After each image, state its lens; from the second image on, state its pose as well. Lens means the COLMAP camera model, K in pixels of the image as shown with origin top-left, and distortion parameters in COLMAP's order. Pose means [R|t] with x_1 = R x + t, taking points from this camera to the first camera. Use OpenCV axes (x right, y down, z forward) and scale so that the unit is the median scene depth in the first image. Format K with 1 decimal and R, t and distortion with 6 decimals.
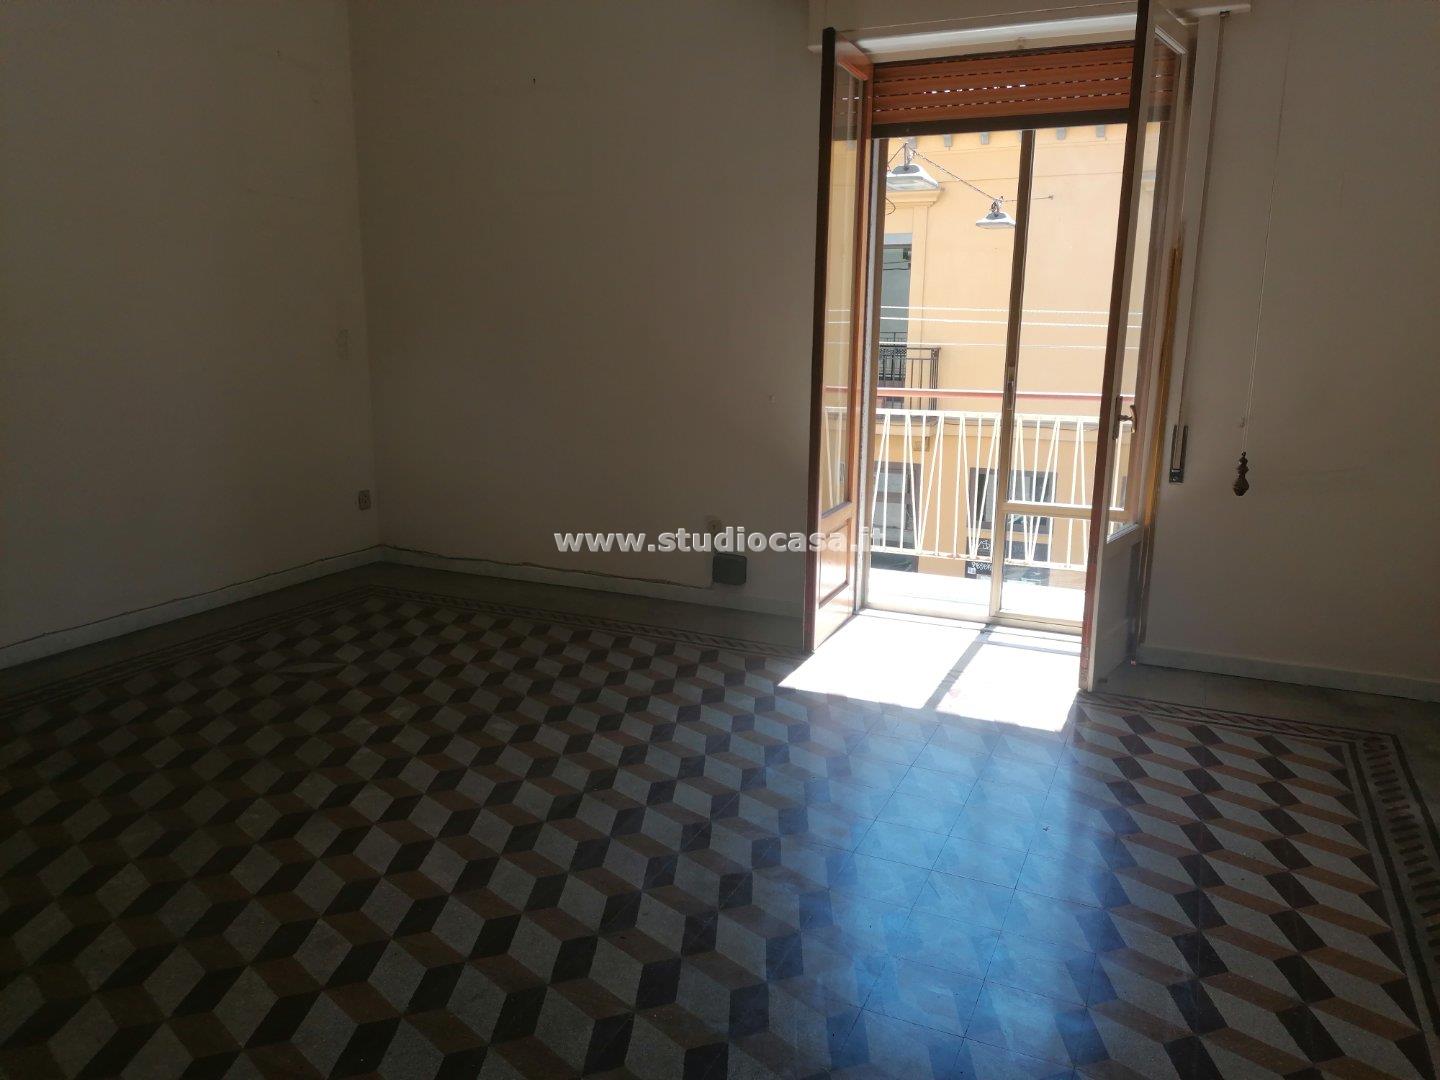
lens RADIAL K [[1109.1, 0, 720.0], [0, 1109.1, 540.0], [0, 0, 1]] dist [0.069792, -0.118875]
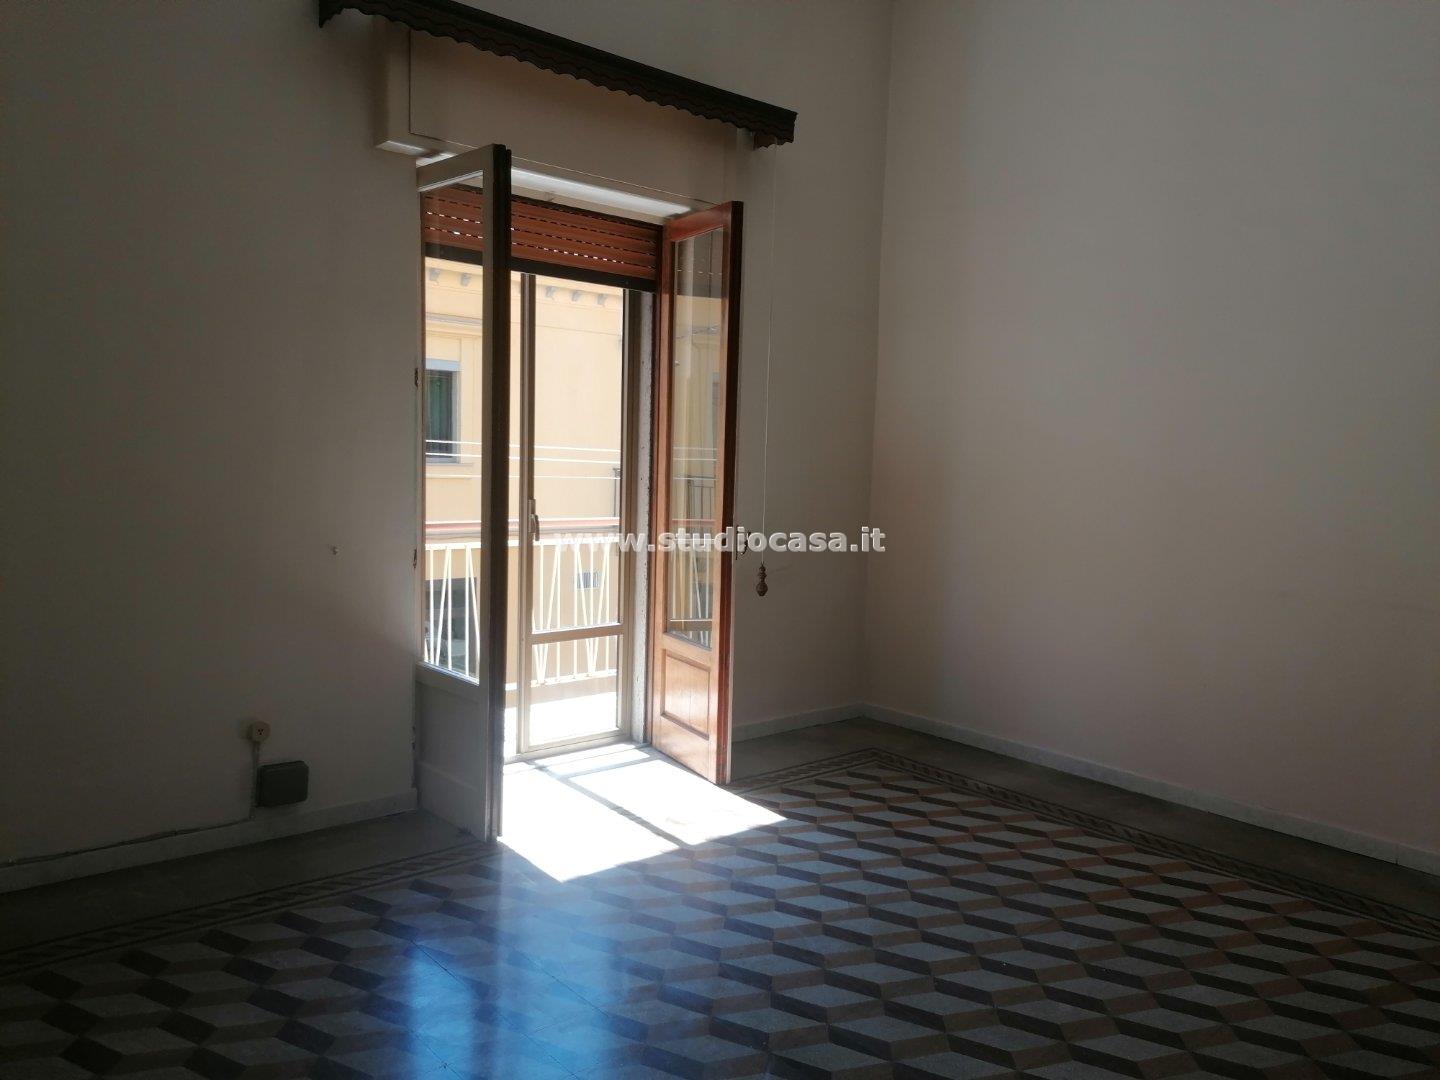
lens RADIAL K [[1109.1, 0, 720.0], [0, 1109.1, 540.0], [0, 0, 1]] dist [0.069792, -0.118875]
pose [[0.418749, -0.084505, 0.904162, -0.786538], [0.156230, 0.987519, 0.019940, -0.154477], [-0.894562, 0.132907, 0.426725, 0.571882]]
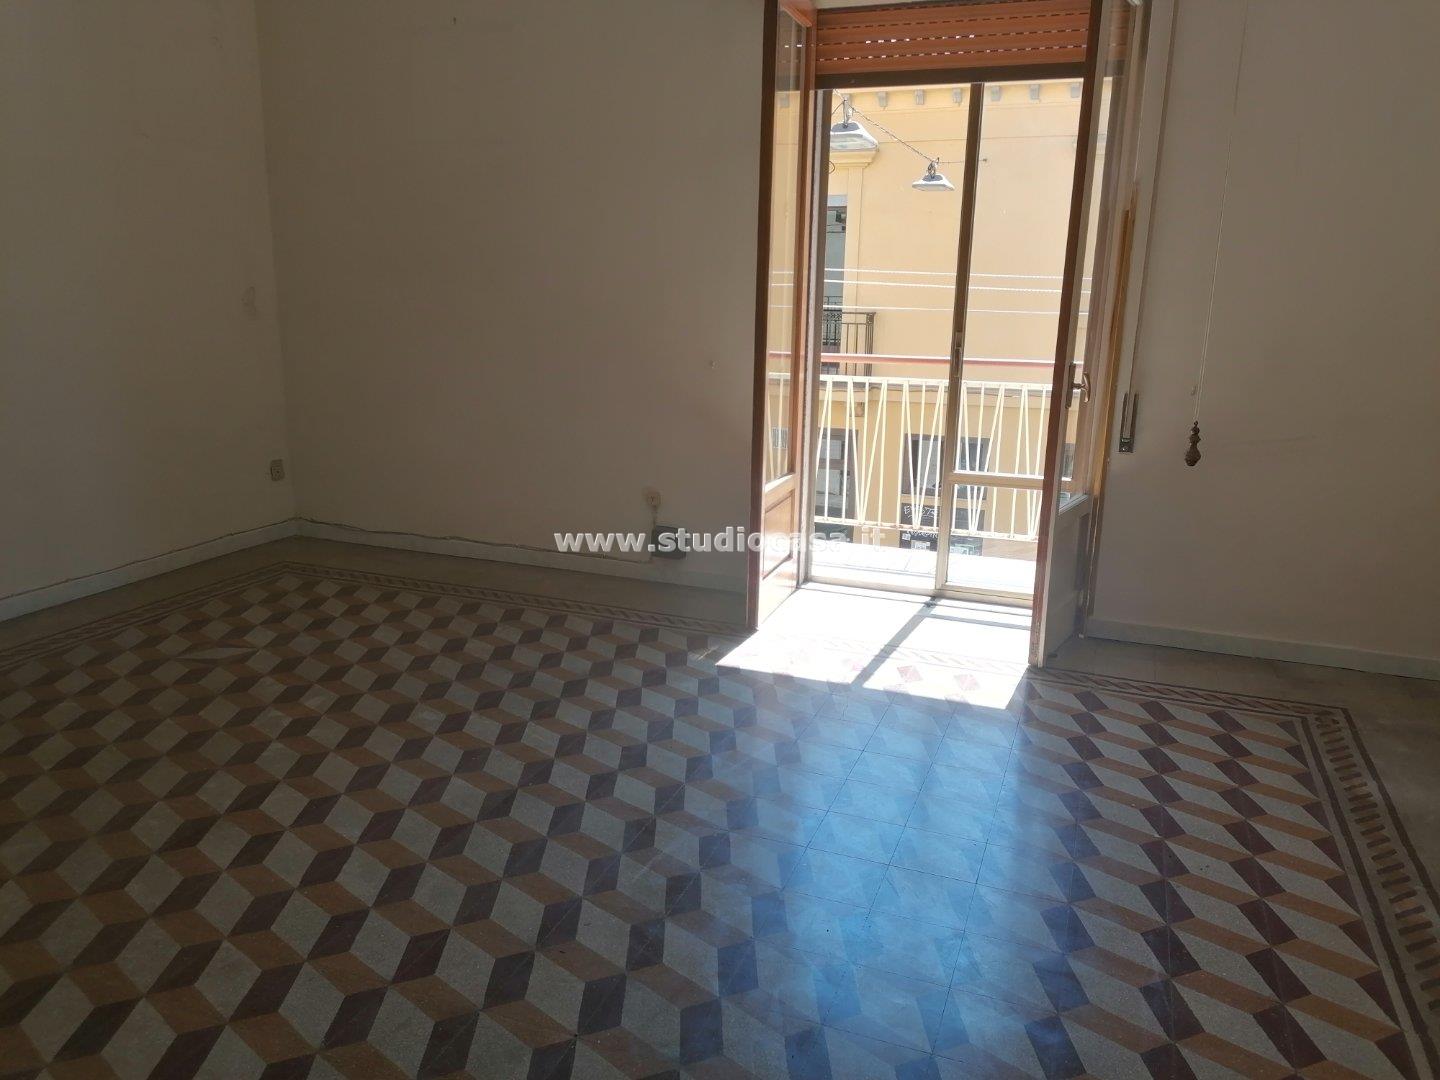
lens RADIAL K [[1102.0, 0, 720.0], [0, 1102.0, 540.0], [0, 0, 1]] dist [0.080875, -0.122690]
pose [[0.998070, -0.005817, 0.061822, -0.008241], [0.003795, 0.999456, 0.032776, -0.009367], [-0.061979, -0.032478, 0.997549, 0.060768]]
